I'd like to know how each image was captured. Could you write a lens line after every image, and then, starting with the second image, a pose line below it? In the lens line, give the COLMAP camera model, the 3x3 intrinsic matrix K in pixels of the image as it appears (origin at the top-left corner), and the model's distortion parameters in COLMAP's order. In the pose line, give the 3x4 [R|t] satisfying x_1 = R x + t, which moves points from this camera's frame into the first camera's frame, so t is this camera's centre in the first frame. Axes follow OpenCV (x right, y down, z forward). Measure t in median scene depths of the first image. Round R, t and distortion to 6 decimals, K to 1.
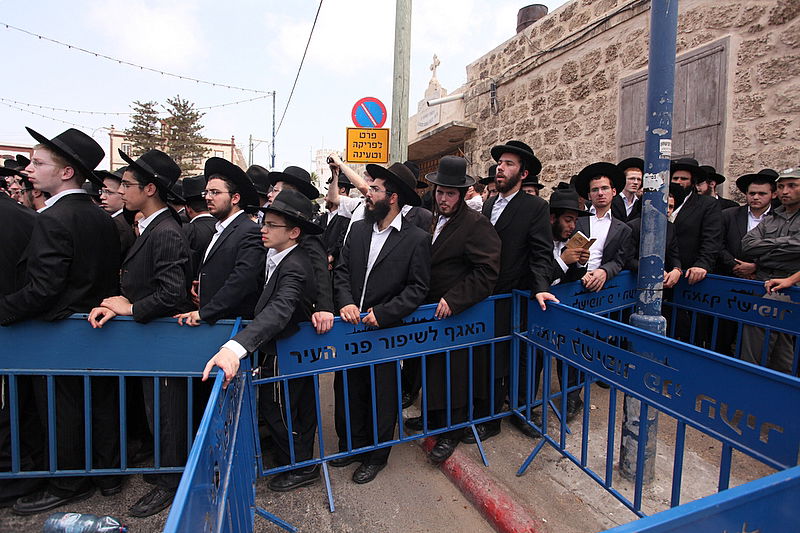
lens RADIAL K [[389.3, 0, 400.0], [0, 389.3, 266.5], [0, 0, 1]] dist [-0.070737, 0.028499]
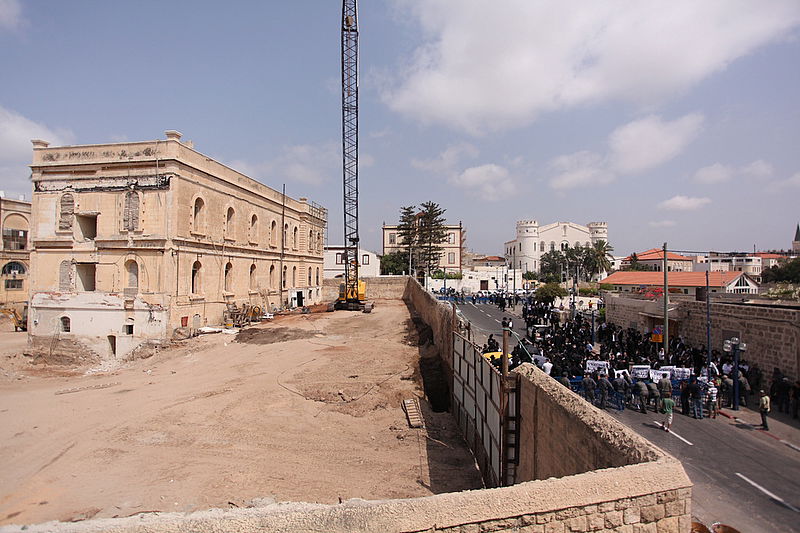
lens RADIAL K [[389.3, 0, 400.0], [0, 389.3, 266.5], [0, 0, 1]] dist [-0.070737, 0.028499]
pose [[0.918205, -0.033051, -0.394723, -0.957602], [-0.001231, 0.996270, -0.086282, -0.616951], [0.396103, 0.079711, 0.914740, -3.415118]]
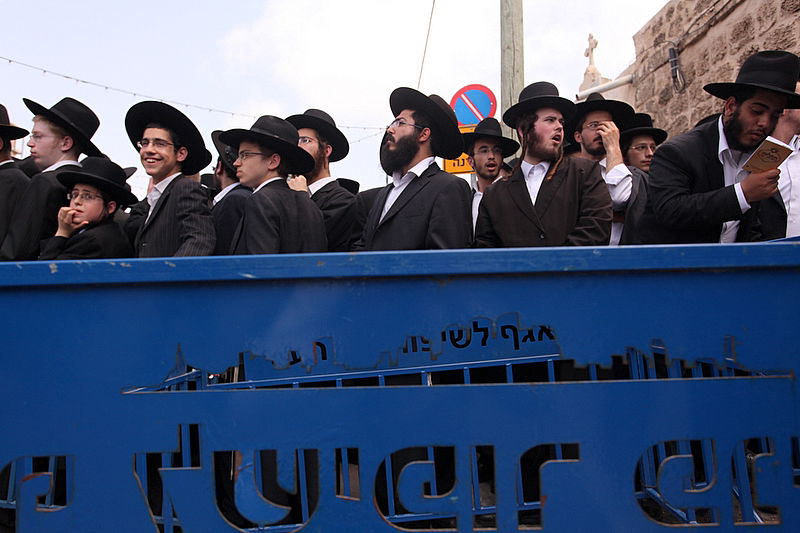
lens RADIAL K [[555.6, 0, 400.0], [0, 555.6, 266.5], [0, 0, 1]] dist [-0.054387, 0.065812]
pose [[0.945343, -0.058813, -0.320731, 0.083033], [-0.002869, 0.982061, -0.188539, 0.076227], [0.326066, 0.179155, 0.928216, 0.032055]]
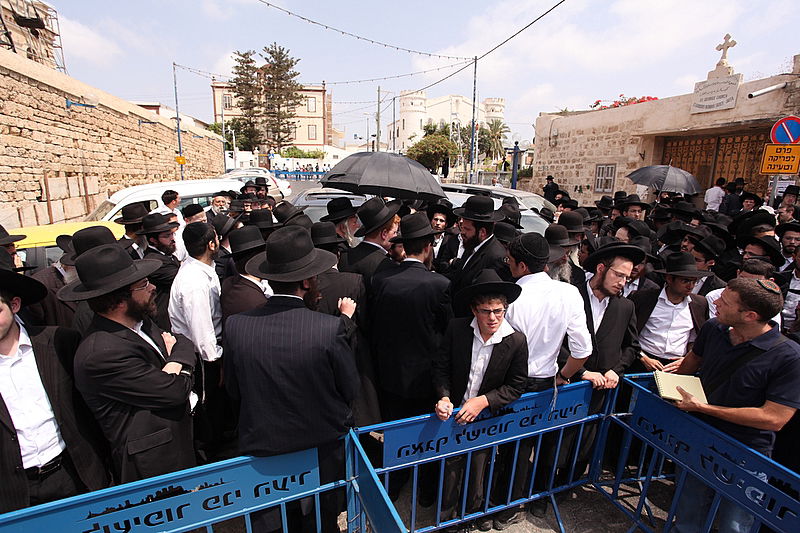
lens RADIAL K [[389.3, 0, 400.0], [0, 389.3, 266.5], [0, 0, 1]] dist [-0.070737, 0.028499]
pose [[0.989209, 0.016002, -0.145636, -0.860588], [0.006639, 0.988101, 0.153666, -0.134278], [0.146362, -0.152974, 0.977332, -0.281611]]
